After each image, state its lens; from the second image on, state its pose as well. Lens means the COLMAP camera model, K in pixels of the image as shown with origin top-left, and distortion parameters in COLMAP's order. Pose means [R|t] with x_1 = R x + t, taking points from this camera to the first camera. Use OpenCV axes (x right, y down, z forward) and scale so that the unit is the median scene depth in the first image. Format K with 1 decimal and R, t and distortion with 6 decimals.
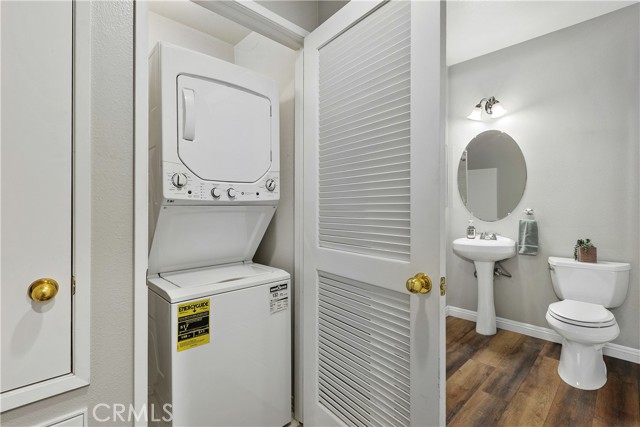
lens RADIAL K [[292.9, 0, 321.8], [0, 292.9, 213.6], [0, 0, 1]] dist [0.000028, -0.002003]
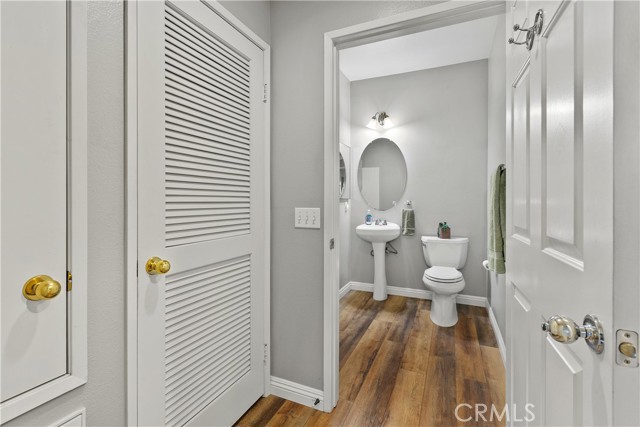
lens RADIAL K [[292.9, 0, 320.2], [0, 292.9, 203.4], [0, 0, 1]] dist [0.000028, -0.002003]
pose [[0.924446, -0.000832, 0.381312, -0.172667], [0.001672, 0.999997, -0.001871, -0.001549], [-0.381309, 0.002367, 0.924445, -0.071389]]
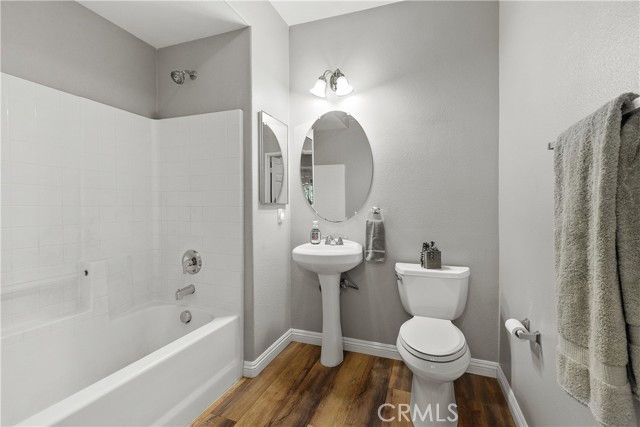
lens RADIAL K [[292.9, 0, 315.1], [0, 292.9, 207.4], [0, 0, 1]] dist [0.000028, -0.002003]
pose [[0.906863, -0.000003, 0.421426, 0.205558], [0.004410, 0.999945, -0.009483, -0.007626], [-0.421403, 0.010459, 0.906813, 0.326770]]
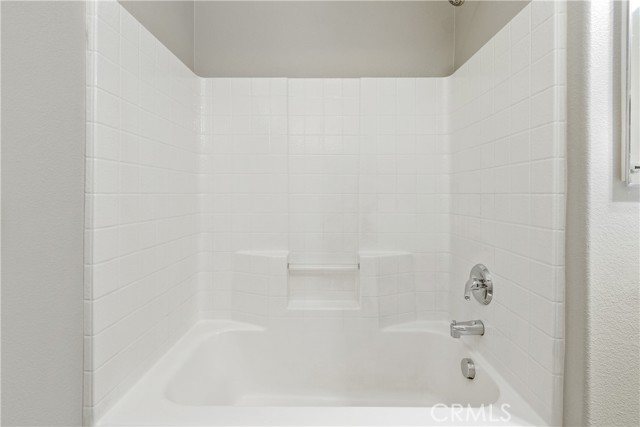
lens RADIAL K [[292.9, 0, 332.0], [0, 292.9, 196.6], [0, 0, 1]] dist [0.000028, -0.002003]
pose [[0.720567, 0.004187, -0.693373, 0.442420], [-0.006730, 0.999977, -0.000955, -0.013201], [0.693353, 0.005355, 0.720579, 0.744586]]
